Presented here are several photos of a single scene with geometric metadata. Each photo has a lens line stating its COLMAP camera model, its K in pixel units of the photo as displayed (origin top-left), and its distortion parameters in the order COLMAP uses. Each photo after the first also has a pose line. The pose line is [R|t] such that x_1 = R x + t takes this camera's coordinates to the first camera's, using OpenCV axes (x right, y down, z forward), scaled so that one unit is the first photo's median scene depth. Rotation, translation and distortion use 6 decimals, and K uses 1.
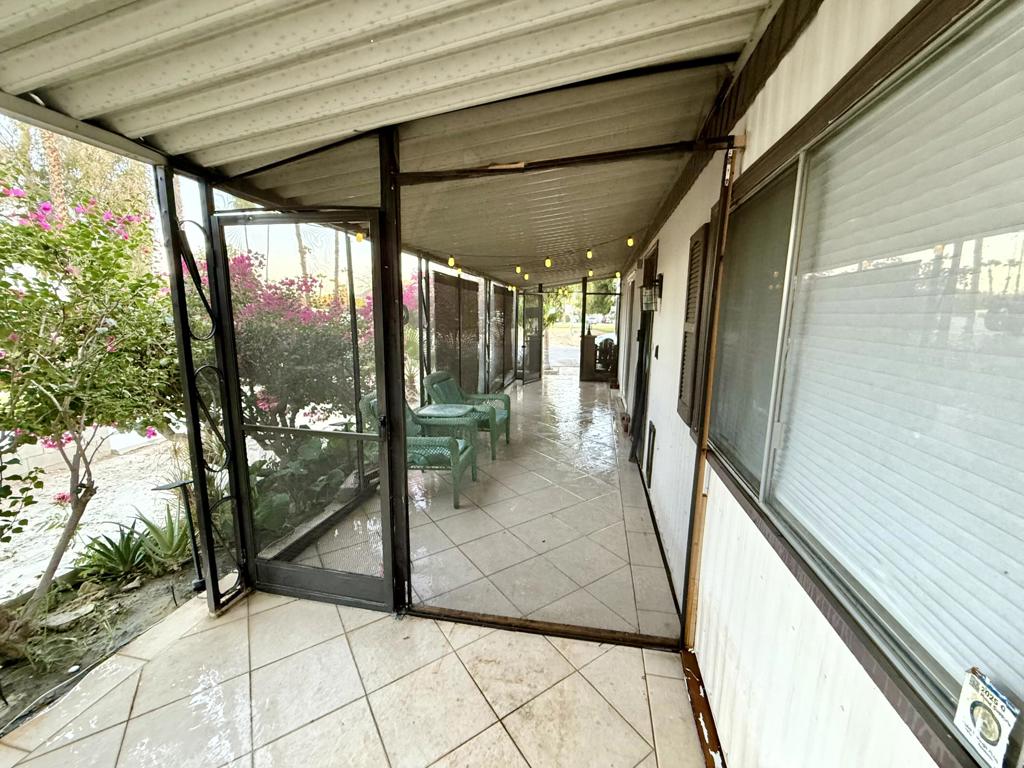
lens RADIAL K [[410.1, 0, 508.9], [0, 410.1, 383.1], [0, 0, 1]] dist [0.001826, -0.000278]
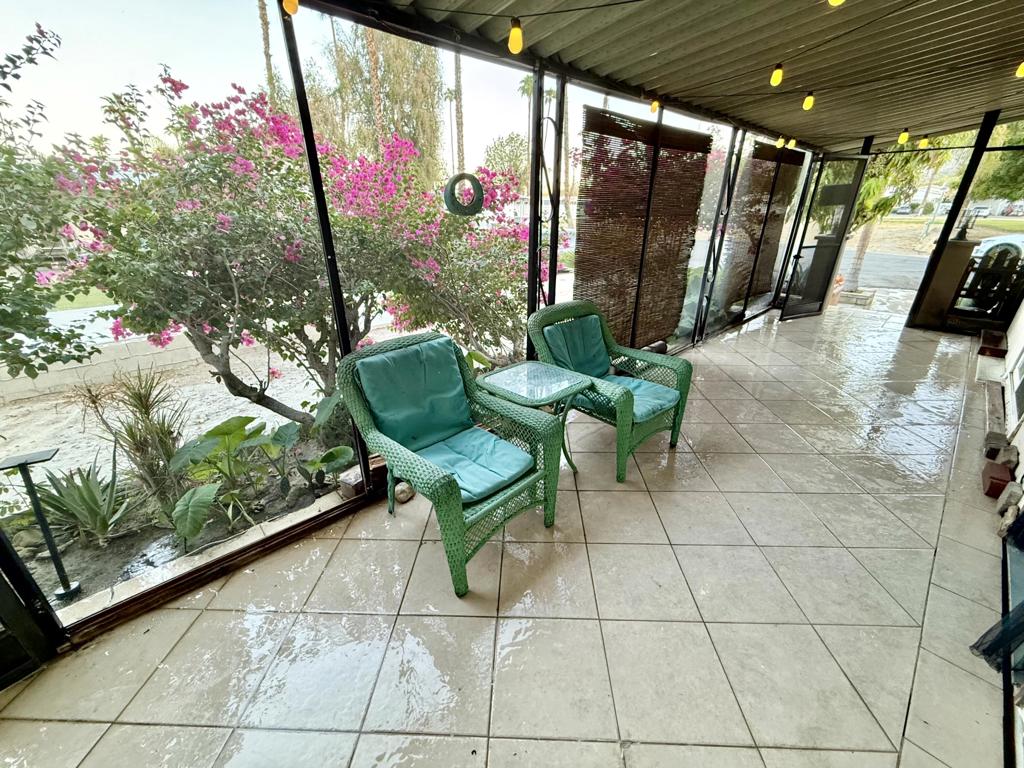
lens RADIAL K [[410.1, 0, 508.9], [0, 410.1, 383.1], [0, 0, 1]] dist [0.001826, -0.000278]
pose [[0.816571, 0.221437, -0.533084, 0.049014], [-0.086494, 0.960006, 0.266285, -0.032879], [0.570729, -0.171332, 0.803065, 0.235972]]
